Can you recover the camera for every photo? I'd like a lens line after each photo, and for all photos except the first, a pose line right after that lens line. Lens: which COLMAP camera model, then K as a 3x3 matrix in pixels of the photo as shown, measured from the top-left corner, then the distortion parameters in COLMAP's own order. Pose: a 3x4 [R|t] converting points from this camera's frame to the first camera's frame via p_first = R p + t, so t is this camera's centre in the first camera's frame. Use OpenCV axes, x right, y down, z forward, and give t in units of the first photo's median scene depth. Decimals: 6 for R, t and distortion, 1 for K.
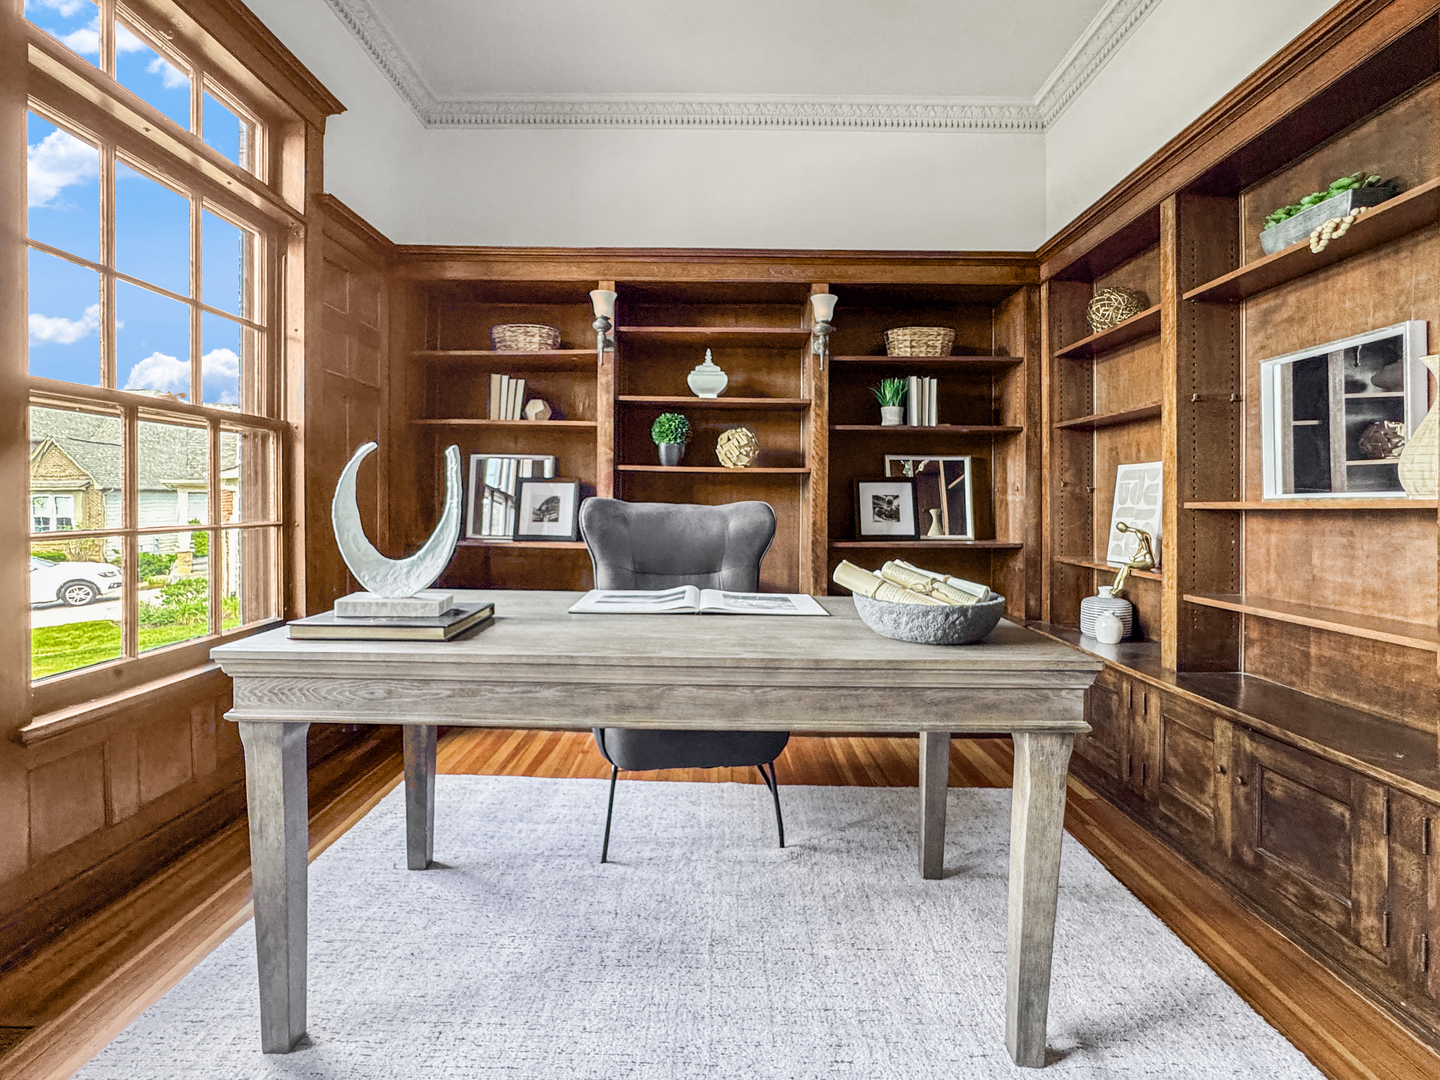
lens RADIAL K [[667.0, 0, 721.3], [0, 667.0, 497.9], [0, 0, 1]] dist [-0.062274, 0.040744]
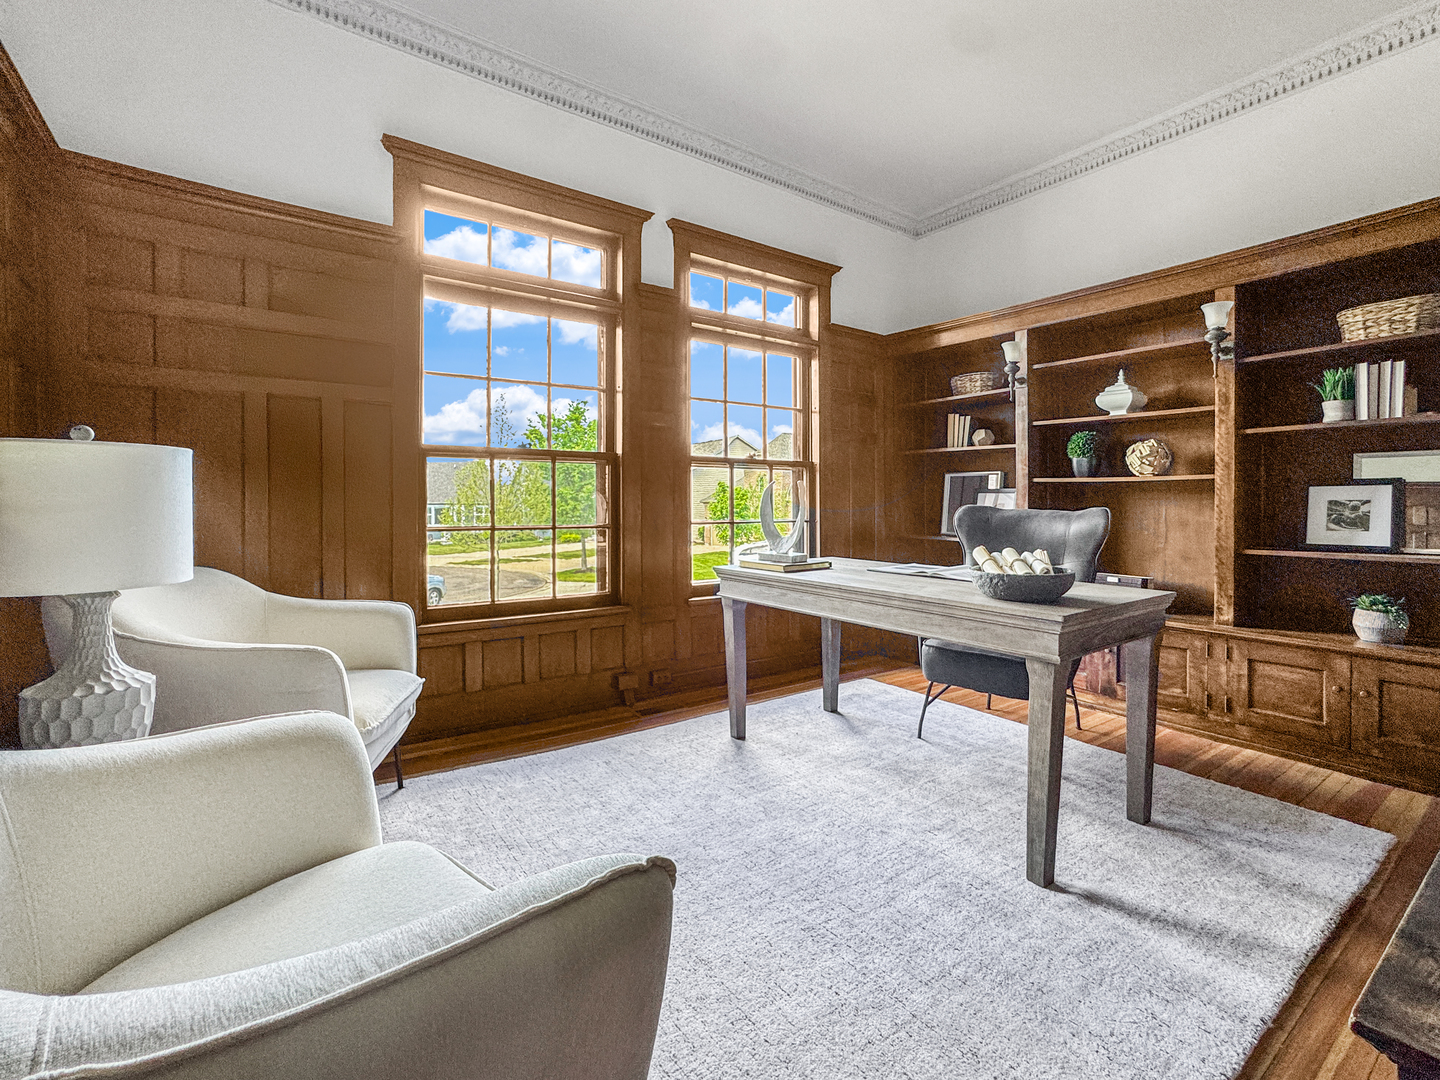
lens RADIAL K [[667.0, 0, 721.3], [0, 667.0, 497.9], [0, 0, 1]] dist [-0.062274, 0.040744]
pose [[0.588412, -0.012718, -0.808462, 0.492644], [0.005420, 0.999916, -0.011784, -0.001450], [0.808543, 0.002552, 0.588431, -0.185111]]
